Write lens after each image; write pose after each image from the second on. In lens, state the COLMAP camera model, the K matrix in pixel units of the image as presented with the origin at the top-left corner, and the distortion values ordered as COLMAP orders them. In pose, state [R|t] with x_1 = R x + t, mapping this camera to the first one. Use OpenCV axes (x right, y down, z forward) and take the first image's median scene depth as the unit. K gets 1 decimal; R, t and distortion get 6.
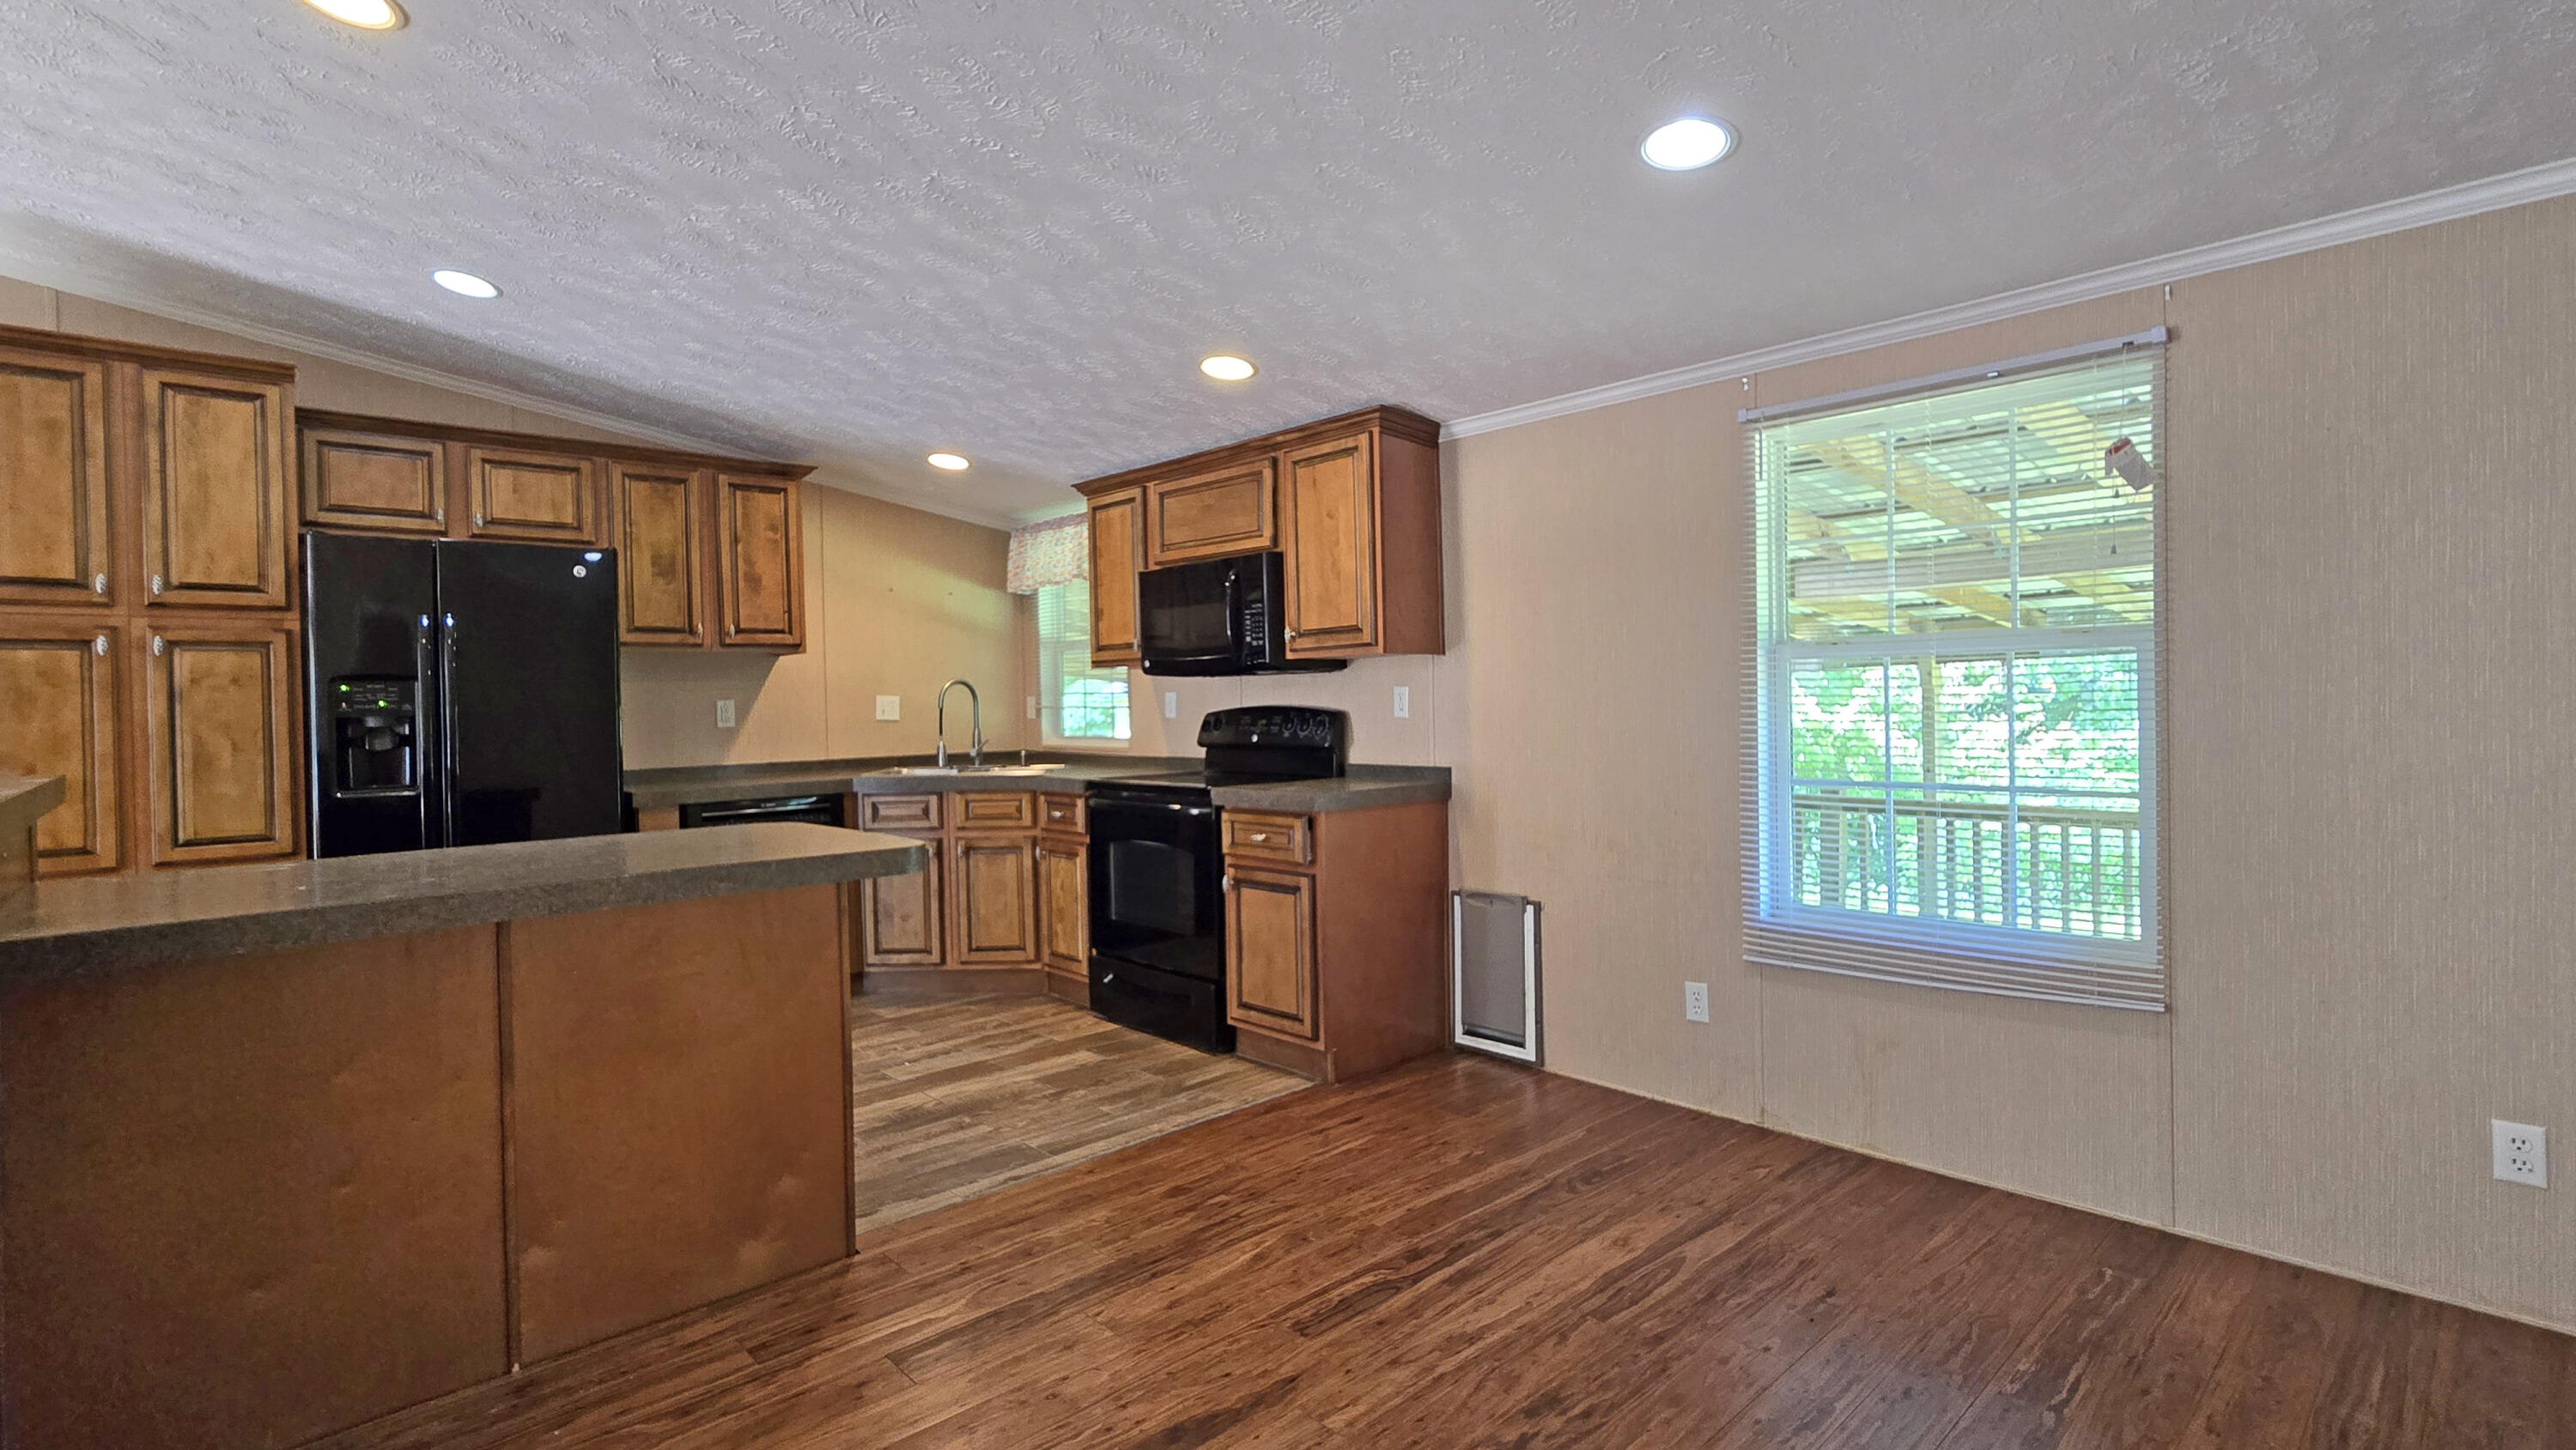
lens RADIAL K [[1184.0, 0, 1279.5], [0, 1184.0, 723.7], [0, 0, 1]] dist [-0.002190, 0.000973]
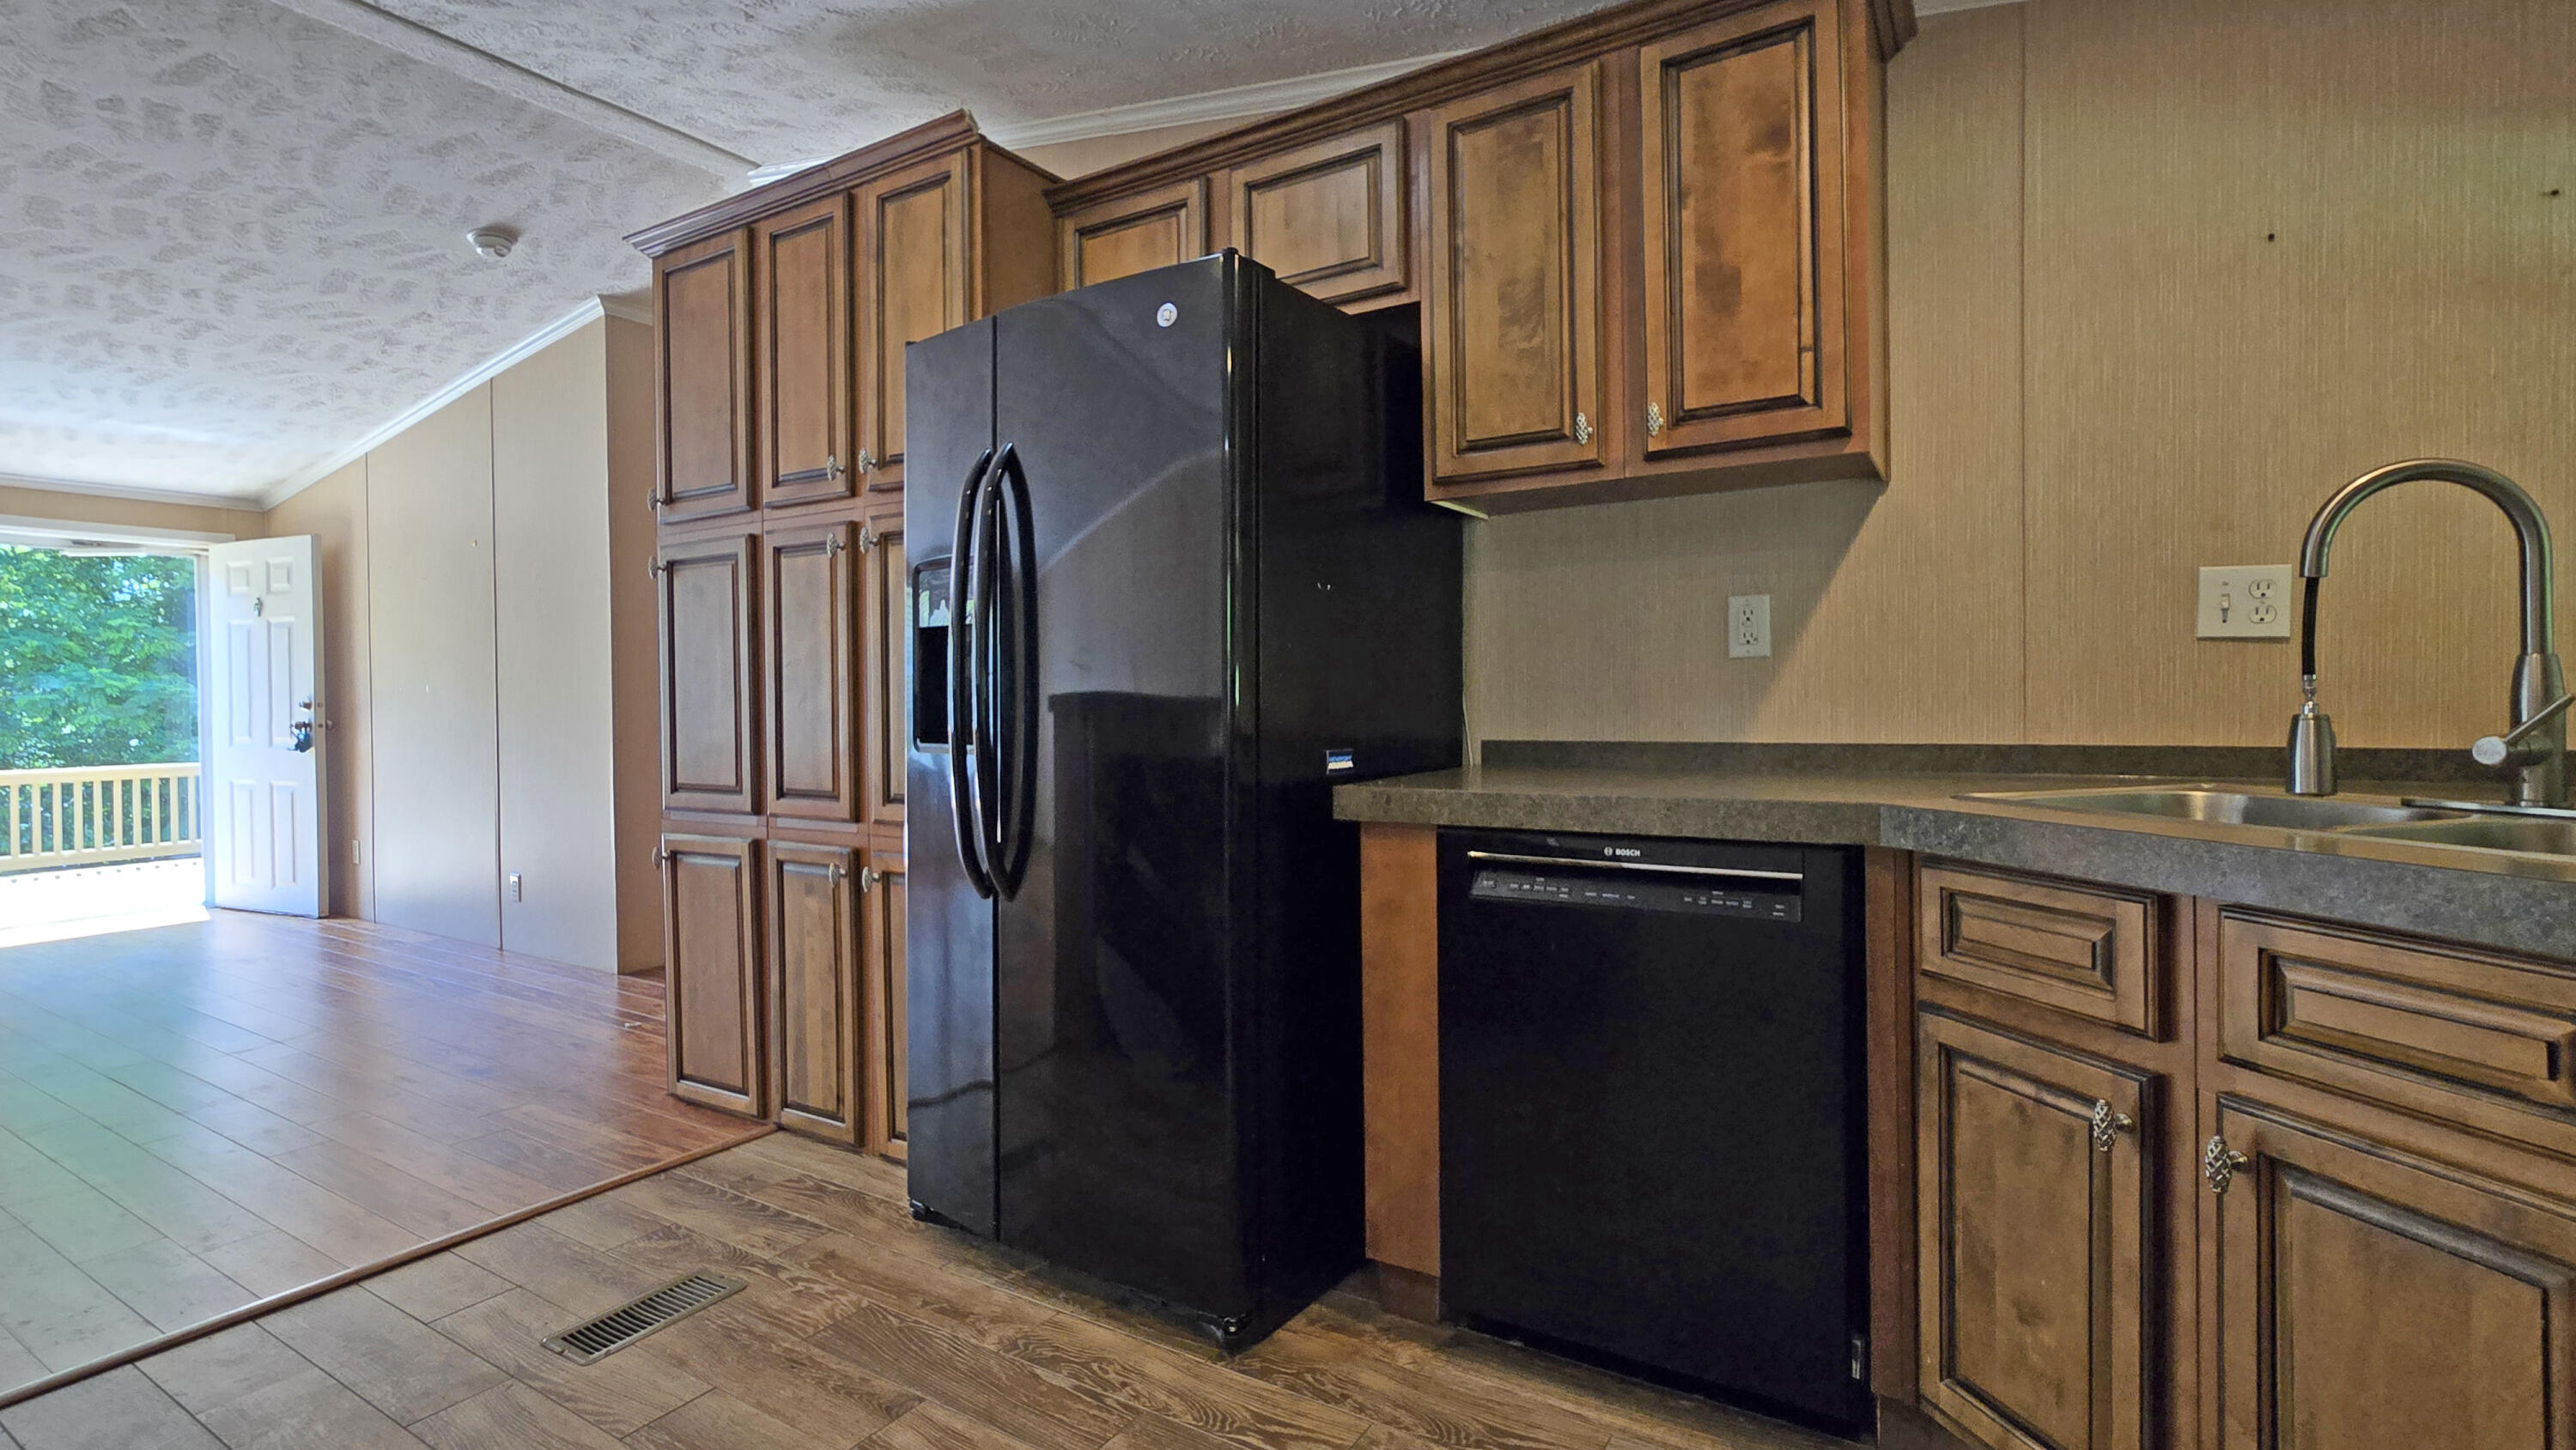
lens RADIAL K [[1184.0, 0, 1292.6], [0, 1184.0, 710.0], [0, 0, 1]] dist [-0.002190, 0.000973]
pose [[0.273810, 0.027142, -0.961401, -0.097570], [-0.012748, 0.999616, 0.024590, 0.014907], [0.961699, 0.005523, 0.274051, 0.766437]]
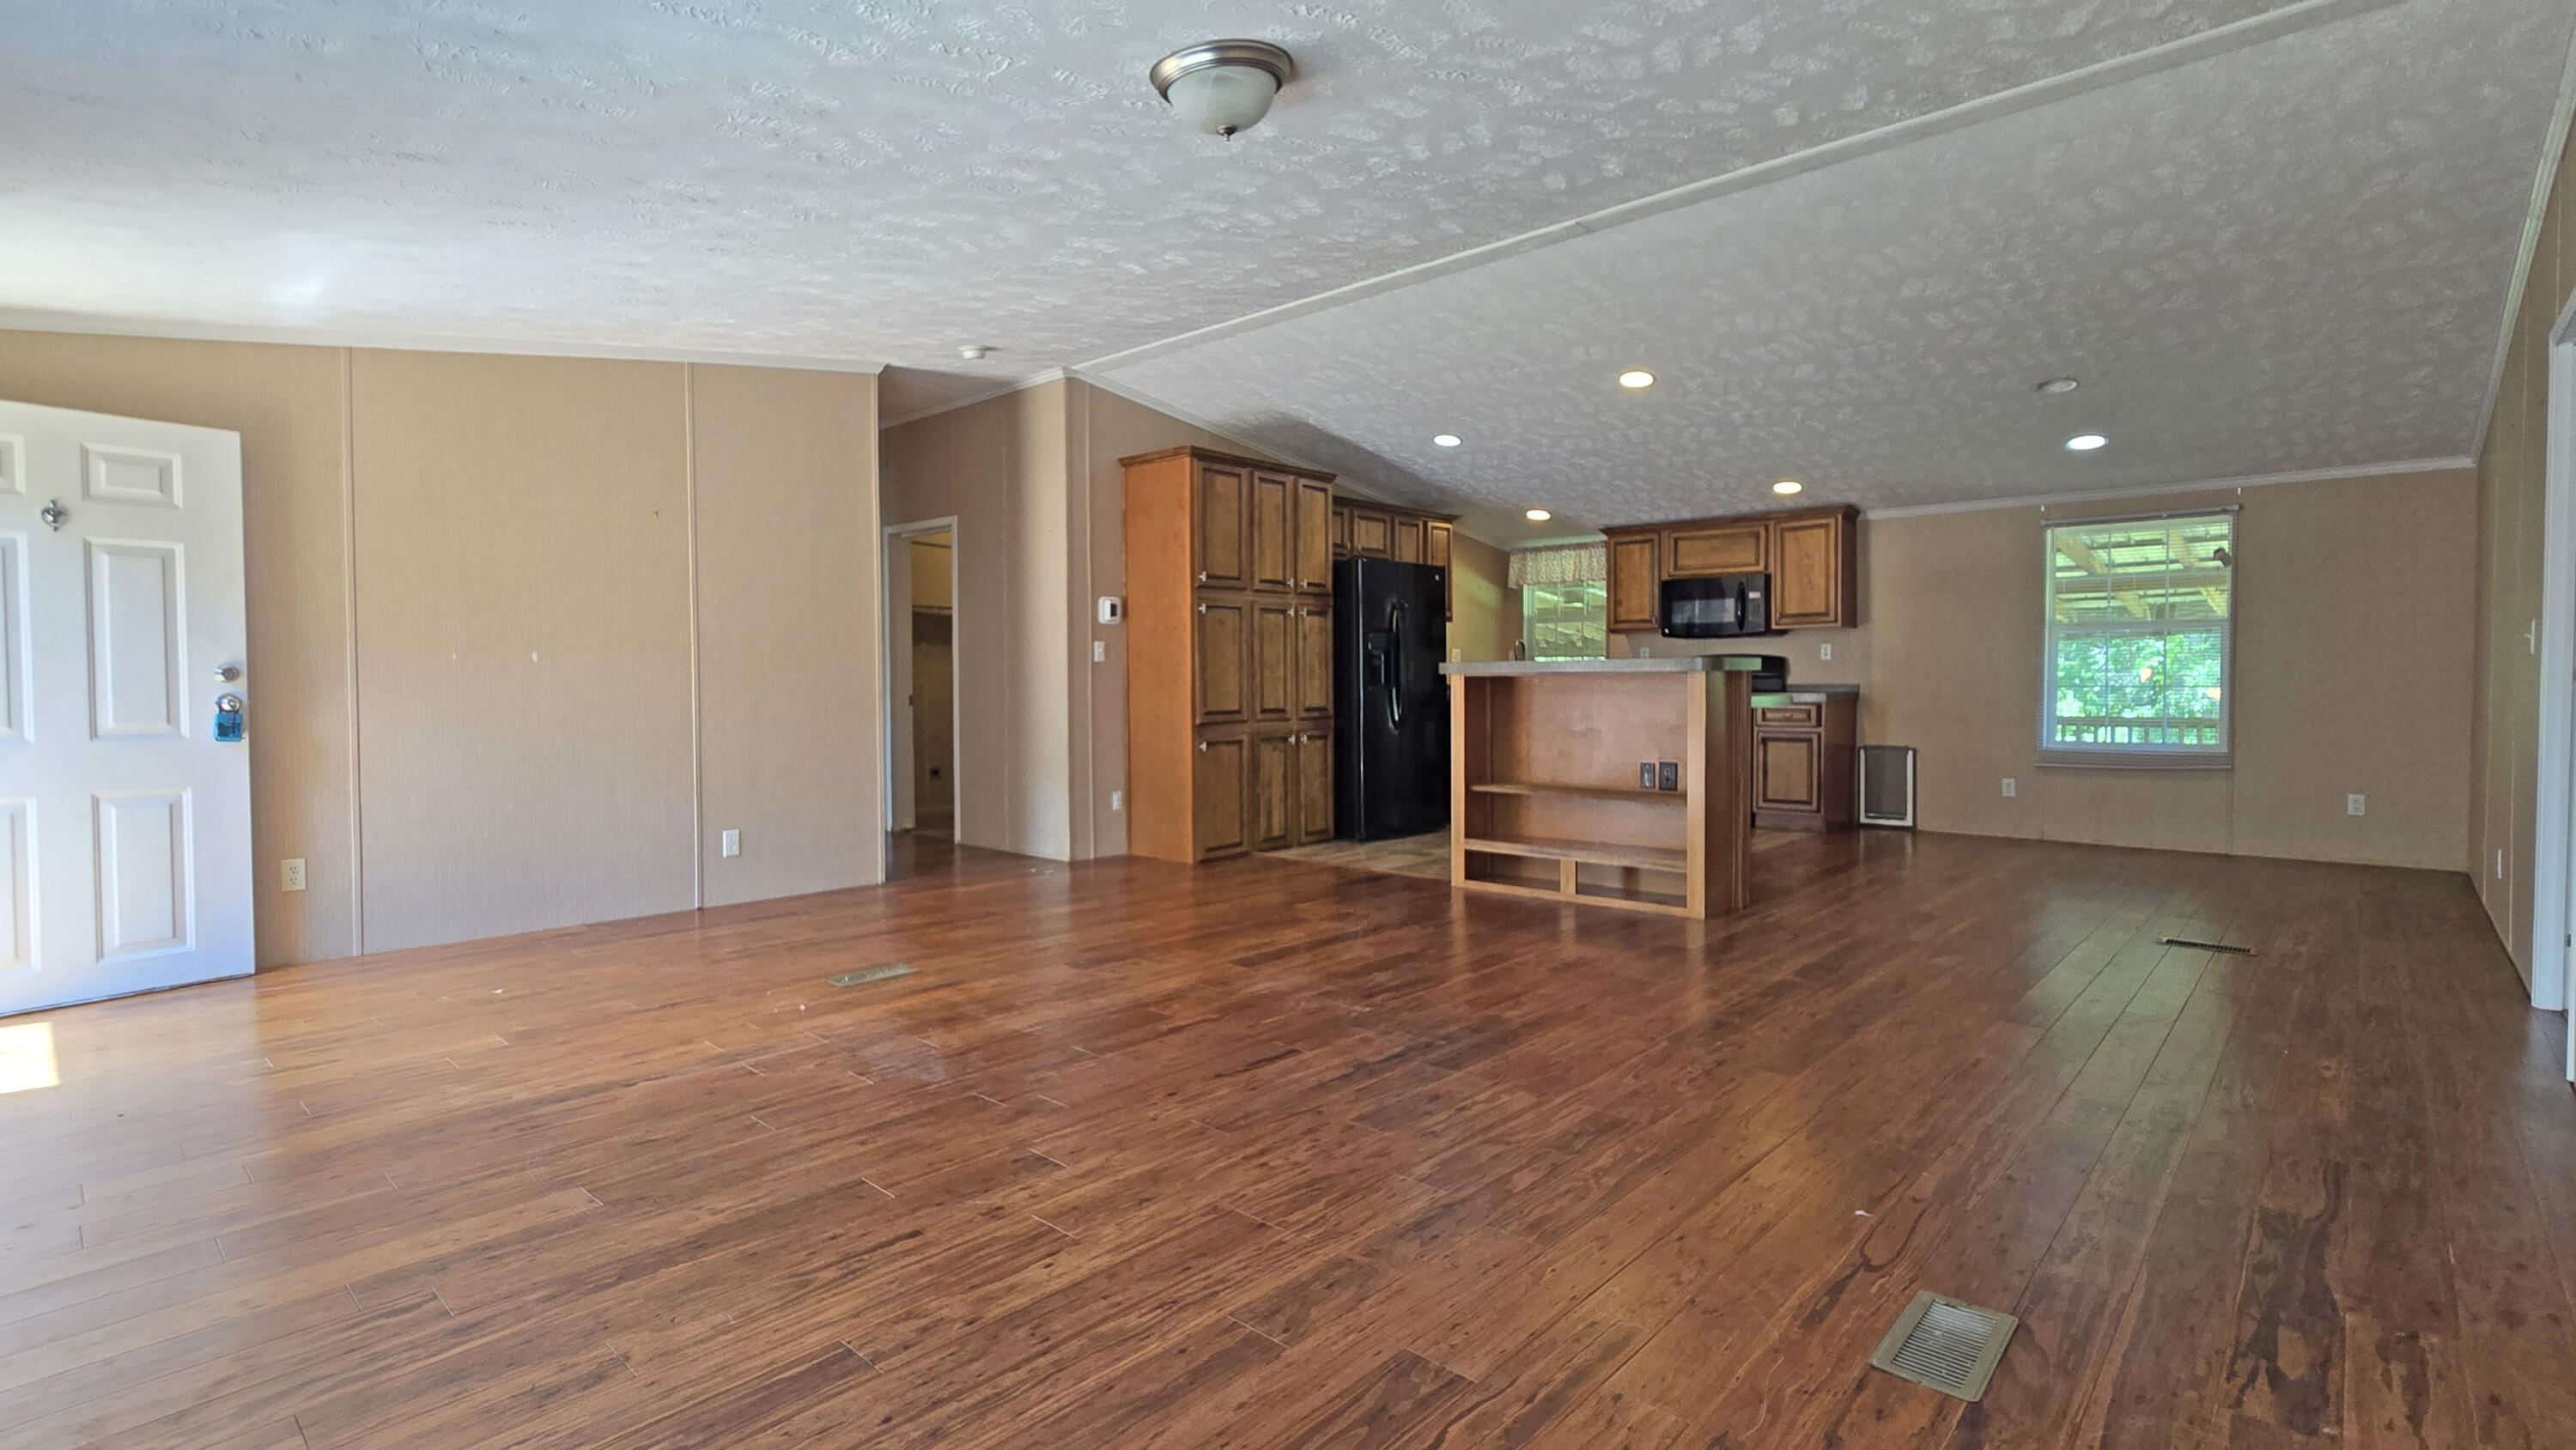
lens RADIAL K [[1184.0, 0, 1283.5], [0, 1184.0, 728.6], [0, 0, 1]] dist [-0.002190, 0.000973]
pose [[0.996181, 0.008633, 0.086883, -0.955875], [-0.010732, 0.999661, 0.023719, 0.070699], [-0.086649, -0.024561, 0.995936, -0.866967]]
